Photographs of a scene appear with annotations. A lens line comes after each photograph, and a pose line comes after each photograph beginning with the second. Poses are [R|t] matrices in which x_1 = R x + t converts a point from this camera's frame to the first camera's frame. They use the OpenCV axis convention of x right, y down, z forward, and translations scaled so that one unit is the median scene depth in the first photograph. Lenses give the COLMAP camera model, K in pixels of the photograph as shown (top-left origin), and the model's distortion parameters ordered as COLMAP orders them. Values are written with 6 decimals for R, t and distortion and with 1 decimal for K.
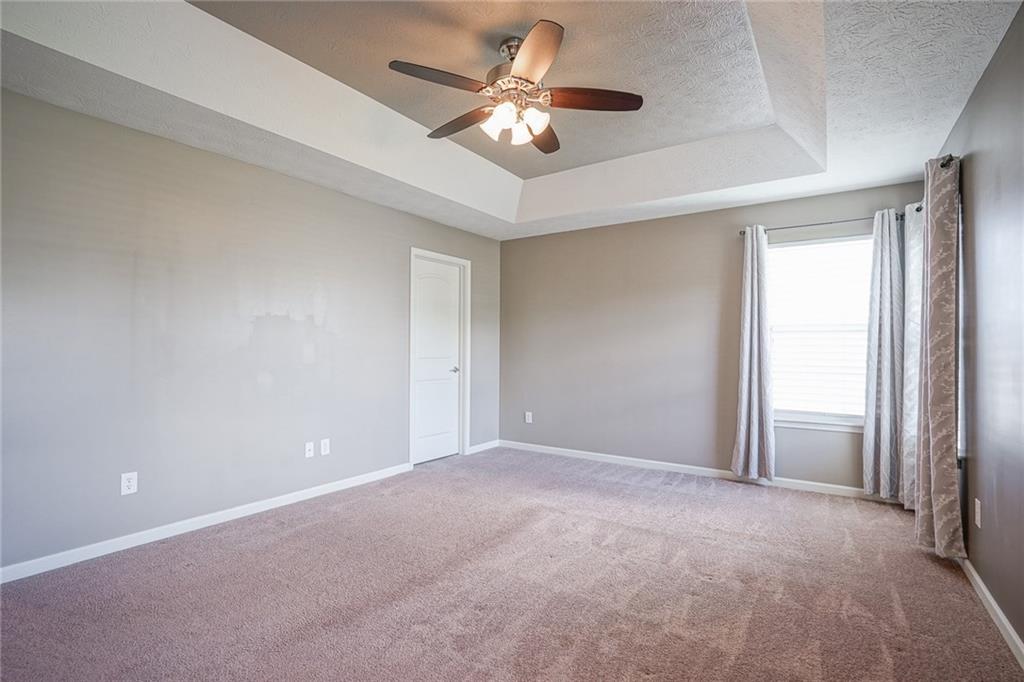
lens RADIAL K [[469.3, 0, 505.9], [0, 469.3, 345.0], [0, 0, 1]] dist [-0.047057, 0.014777]
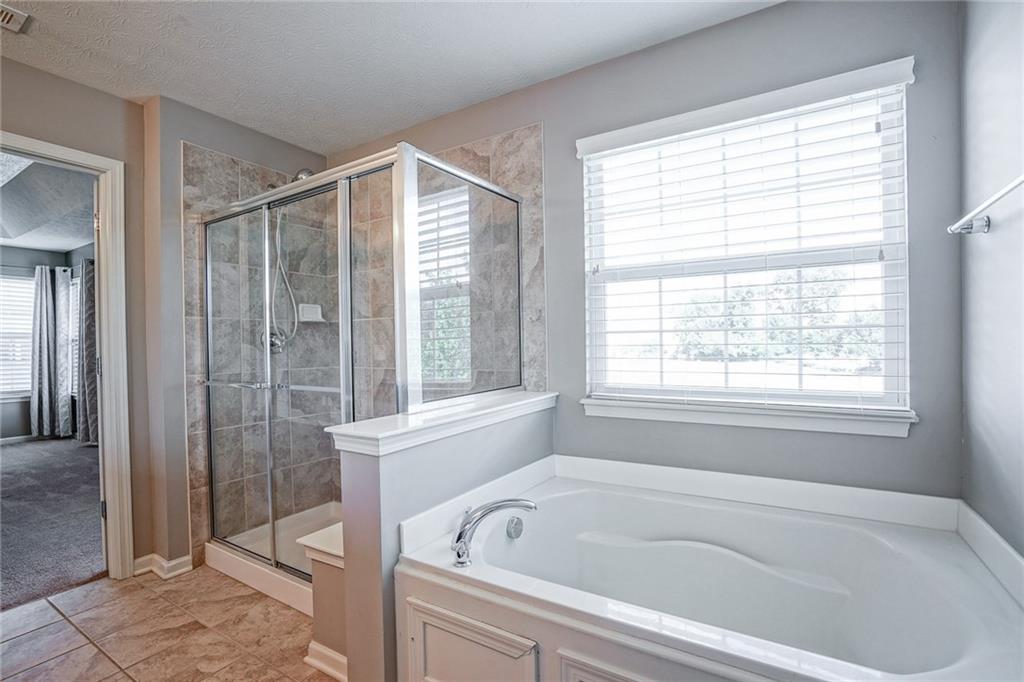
lens RADIAL K [[469.3, 0, 503.7], [0, 469.3, 347.3], [0, 0, 1]] dist [-0.047057, 0.014777]
pose [[-0.047103, -0.018356, 0.998721, -0.879111], [-0.001062, 0.999832, 0.018326, -0.026611], [-0.998889, -0.000197, -0.047115, -0.587474]]
